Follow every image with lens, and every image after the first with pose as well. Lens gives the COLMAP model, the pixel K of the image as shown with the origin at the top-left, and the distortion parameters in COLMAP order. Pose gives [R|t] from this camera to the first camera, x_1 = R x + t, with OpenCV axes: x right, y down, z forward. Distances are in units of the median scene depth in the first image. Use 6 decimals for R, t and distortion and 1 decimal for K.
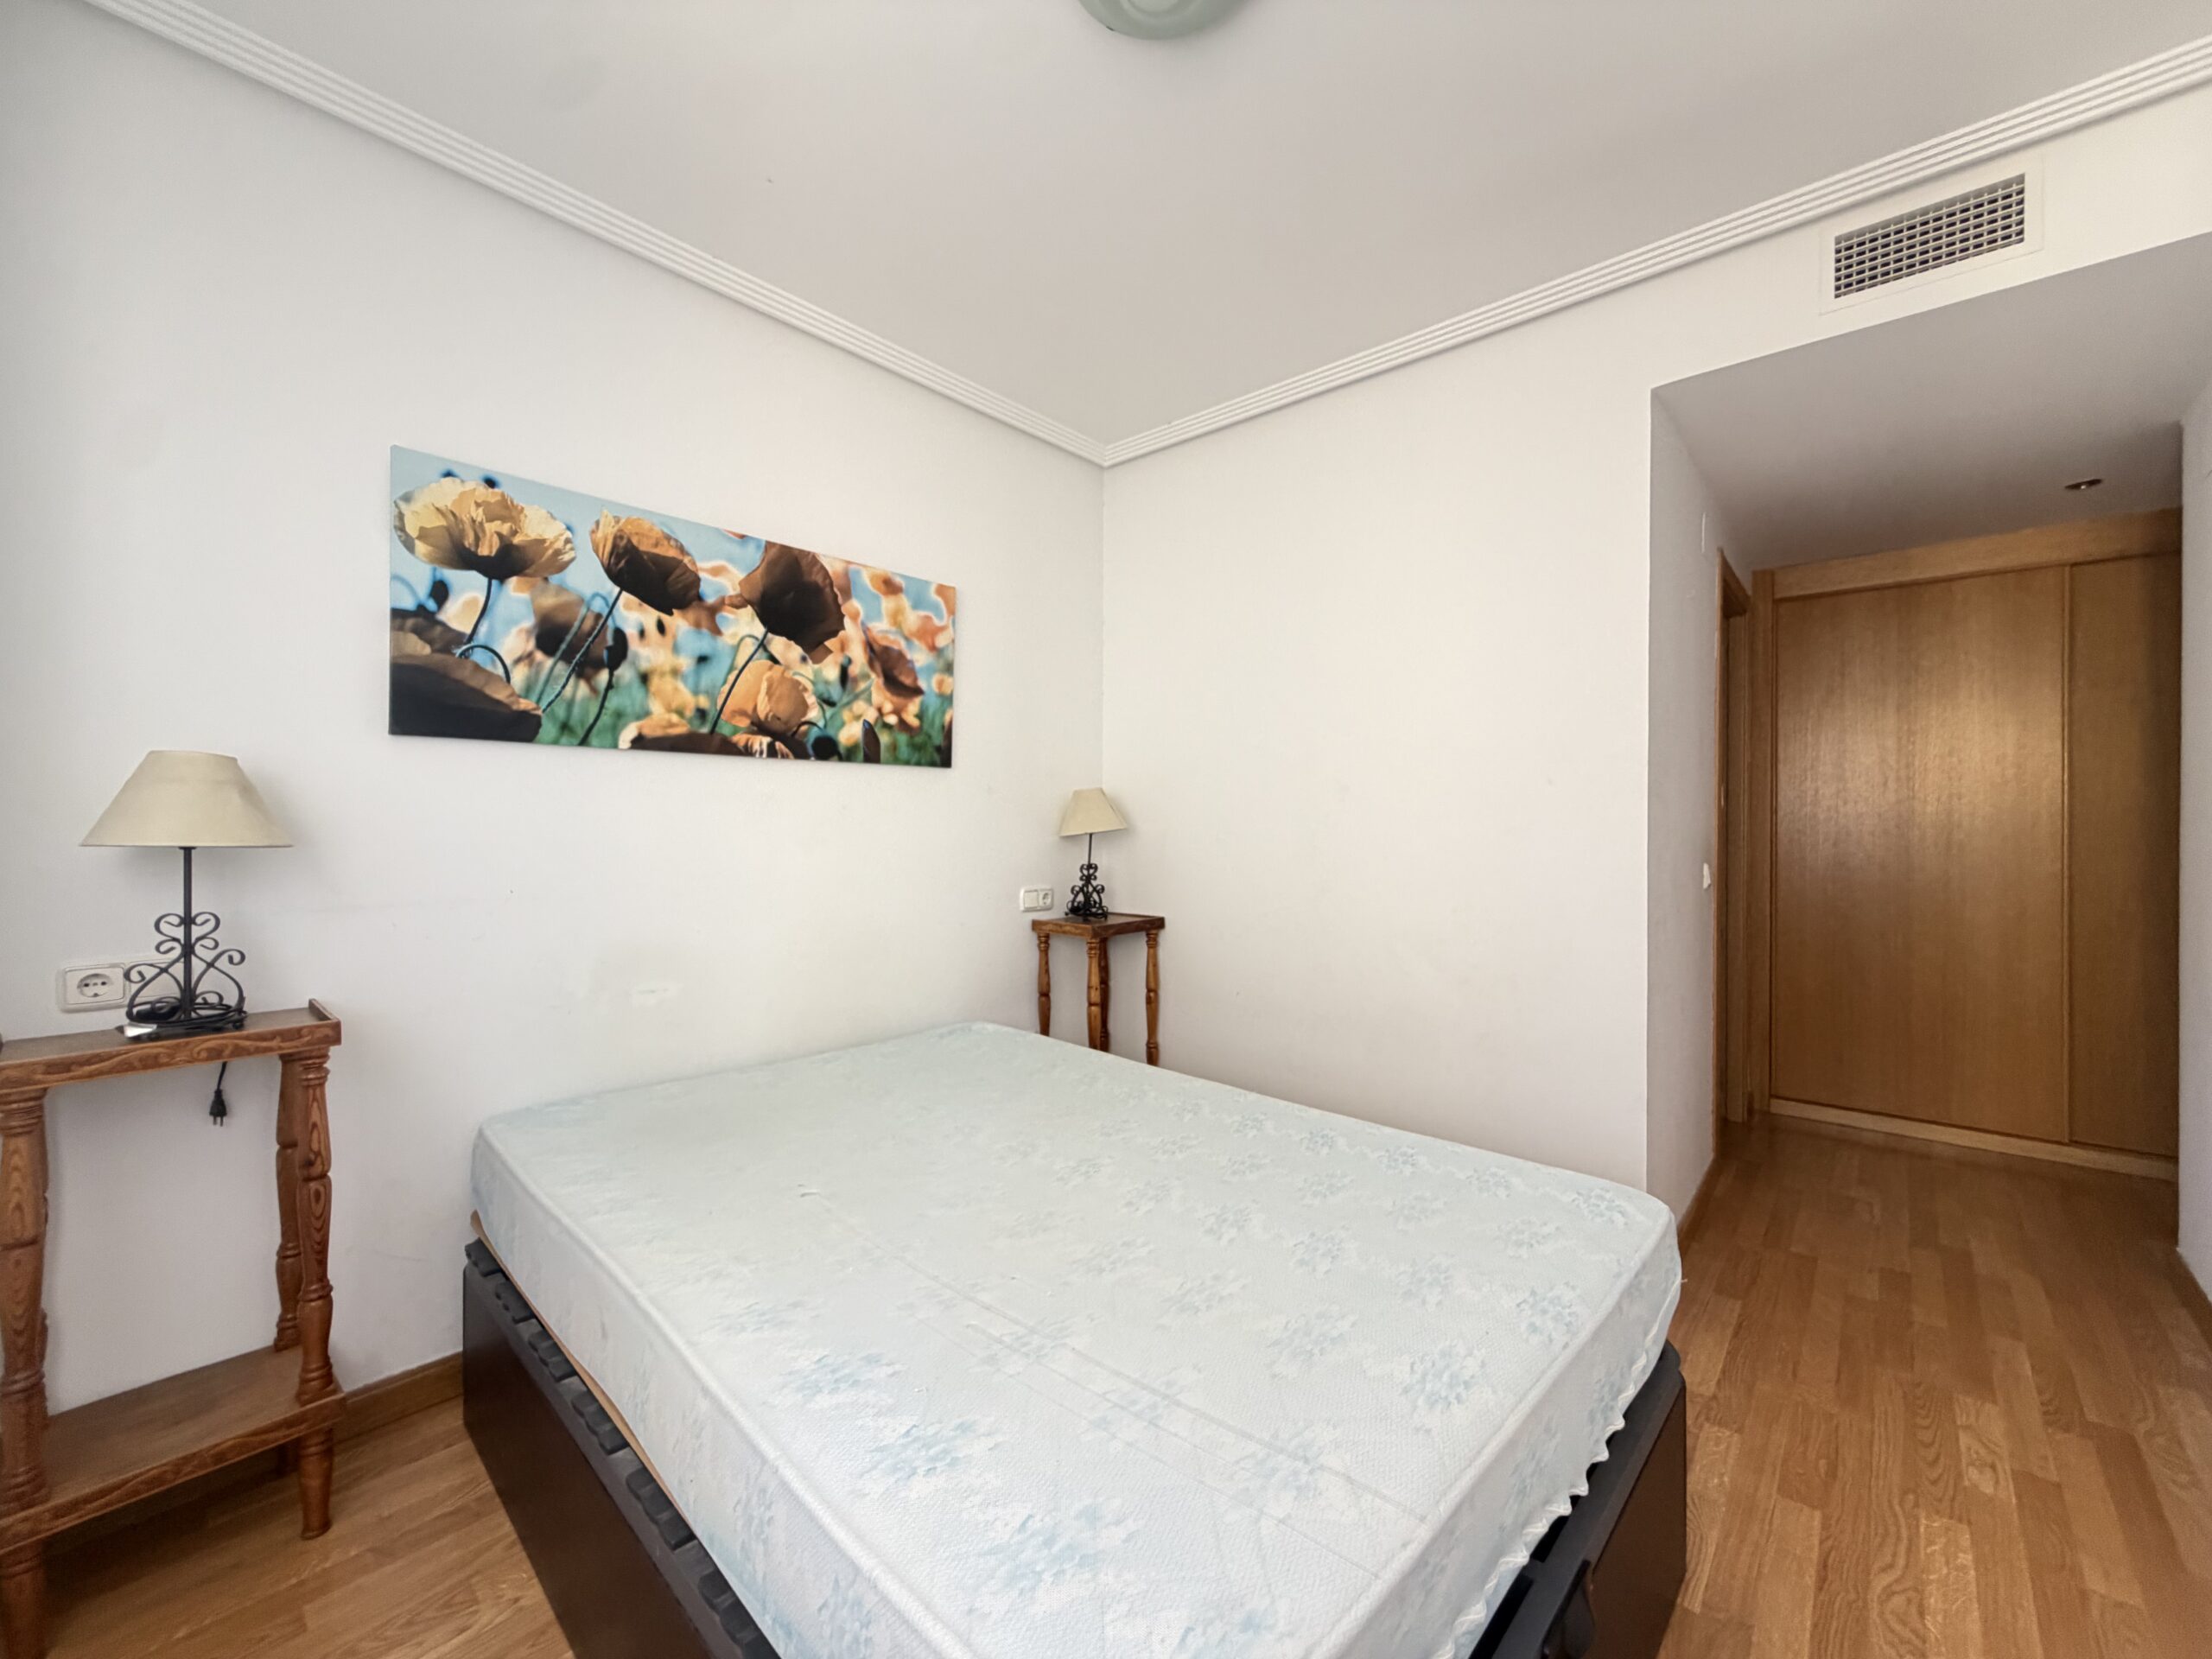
lens RADIAL K [[882.2, 0, 1098.7], [0, 882.2, 825.3], [0, 0, 1]] dist [0.001640, -0.000118]
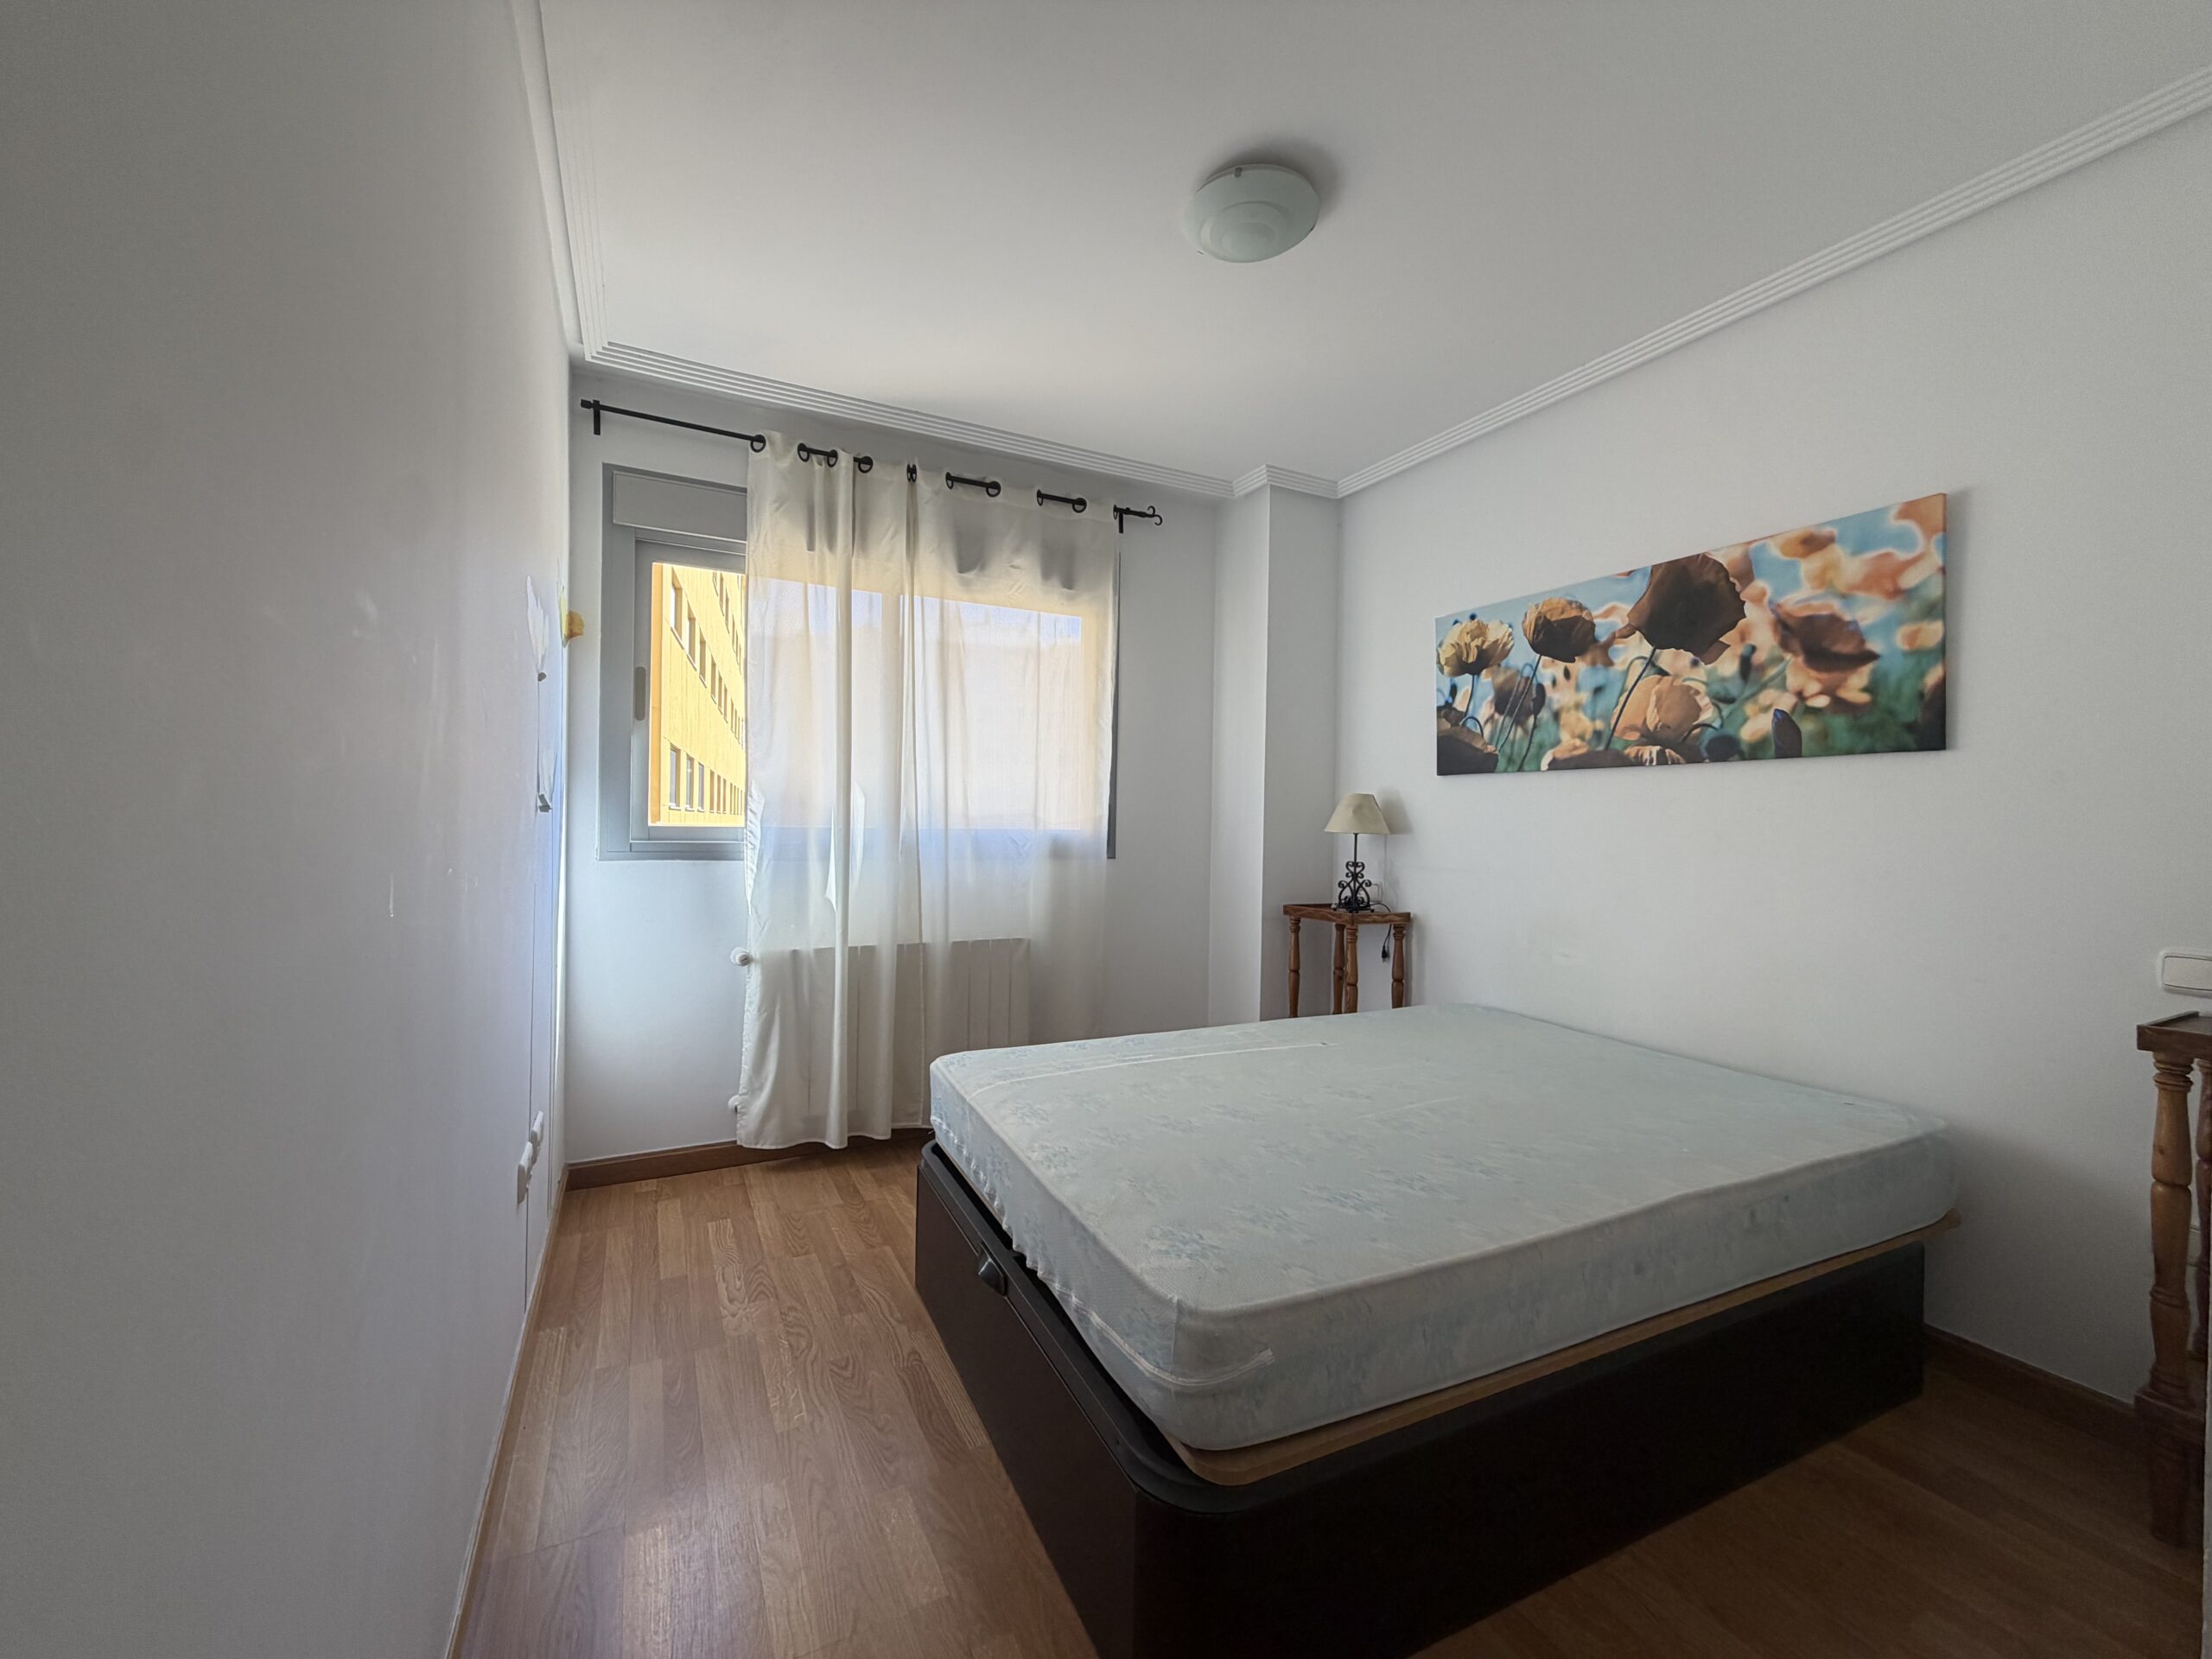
lens RADIAL K [[882.2, 0, 1098.7], [0, 882.2, 825.3], [0, 0, 1]] dist [0.001640, -0.000118]
pose [[-0.352167, -0.005644, -0.935920, 0.875652], [-0.019812, 0.999803, 0.001426, 0.008440], [0.935727, 0.019044, -0.352210, 0.750283]]
